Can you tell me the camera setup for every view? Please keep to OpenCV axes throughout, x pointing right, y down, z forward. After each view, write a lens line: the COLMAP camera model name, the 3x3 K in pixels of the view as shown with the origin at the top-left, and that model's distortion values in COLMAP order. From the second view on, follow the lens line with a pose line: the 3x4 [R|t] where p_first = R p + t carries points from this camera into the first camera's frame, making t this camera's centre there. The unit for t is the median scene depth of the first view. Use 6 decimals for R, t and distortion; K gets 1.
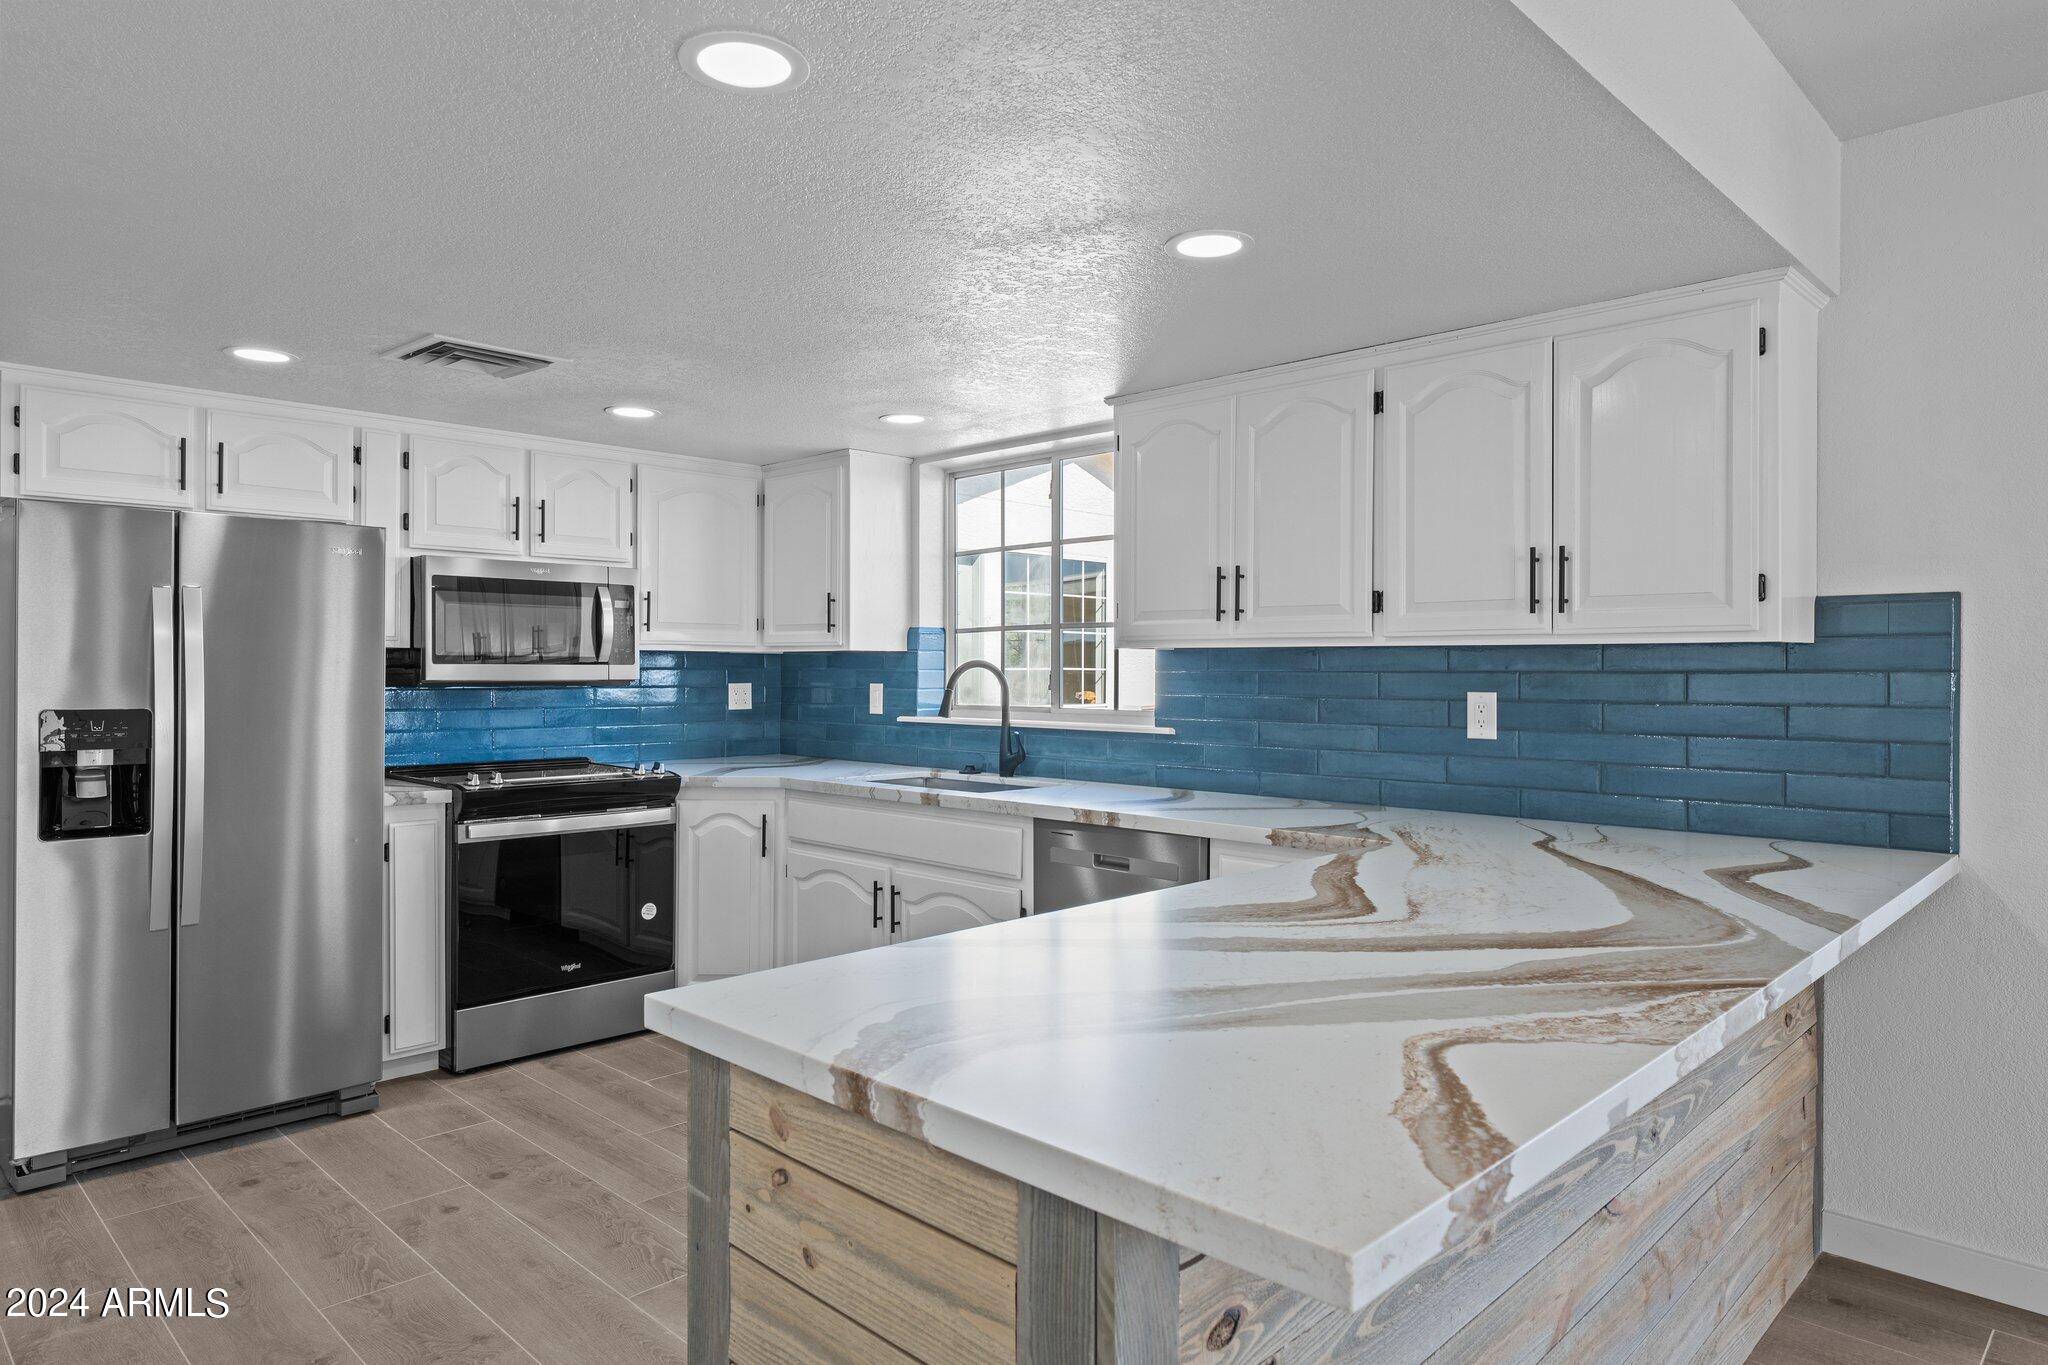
lens RADIAL K [[1241.6, 0, 1026.3], [0, 1241.6, 670.3], [0, 0, 1]] dist [-0.001514, -0.000977]
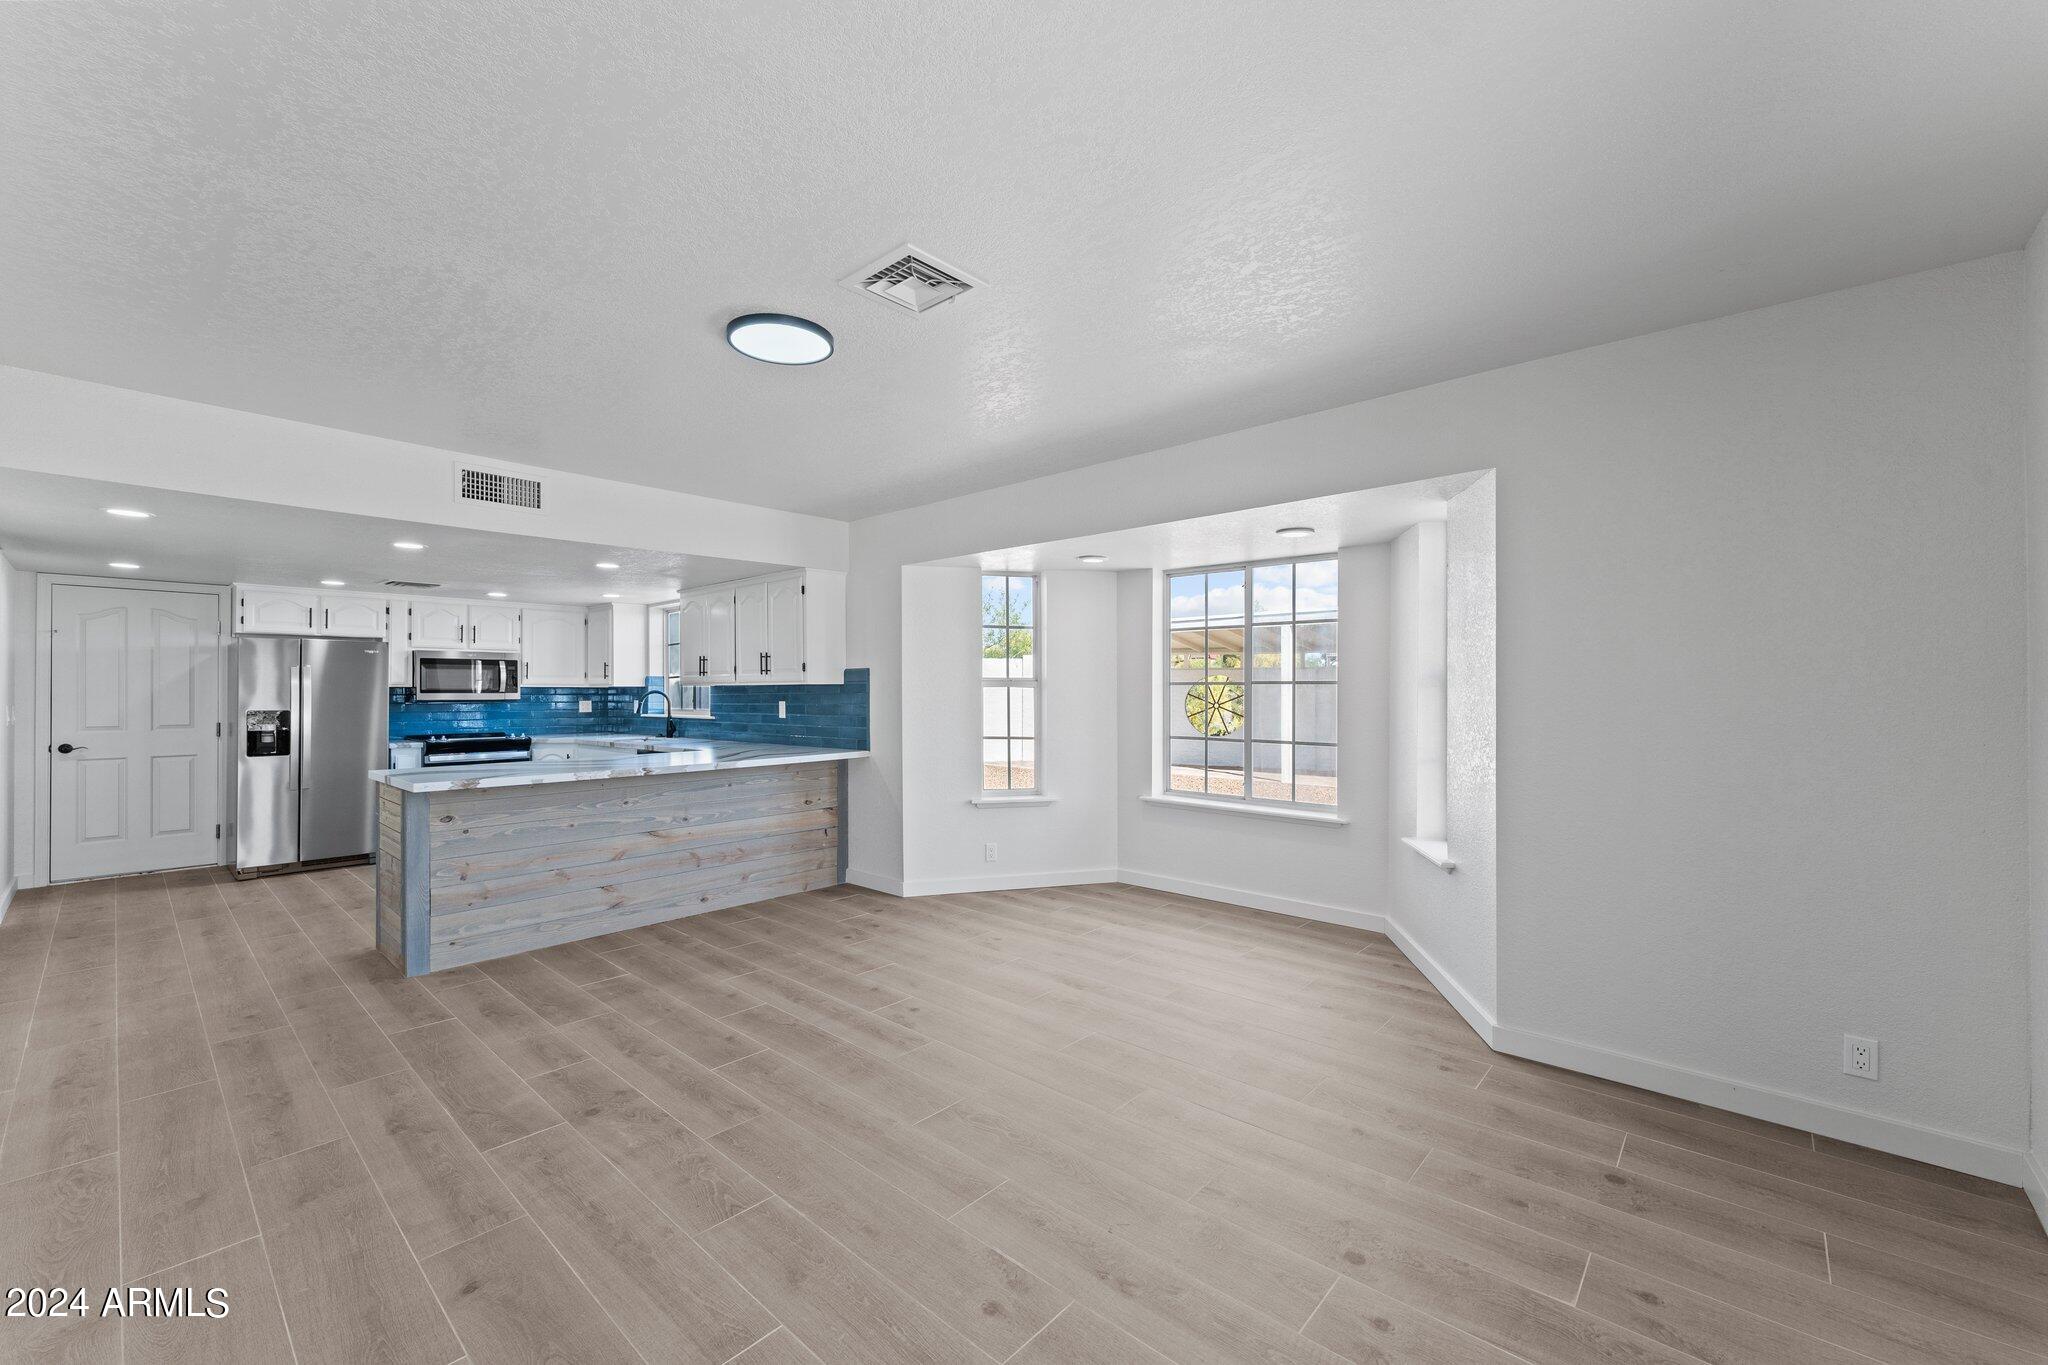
lens RADIAL K [[813.1, 0, 1016.5], [0, 813.1, 688.3], [0, 0, 1]] dist [-0.000157, -0.000170]
pose [[0.999170, -0.005293, 0.040381, 0.762327], [0.005568, 0.999962, -0.006681, 0.003014], [-0.040345, 0.006900, 0.999162, -0.798306]]
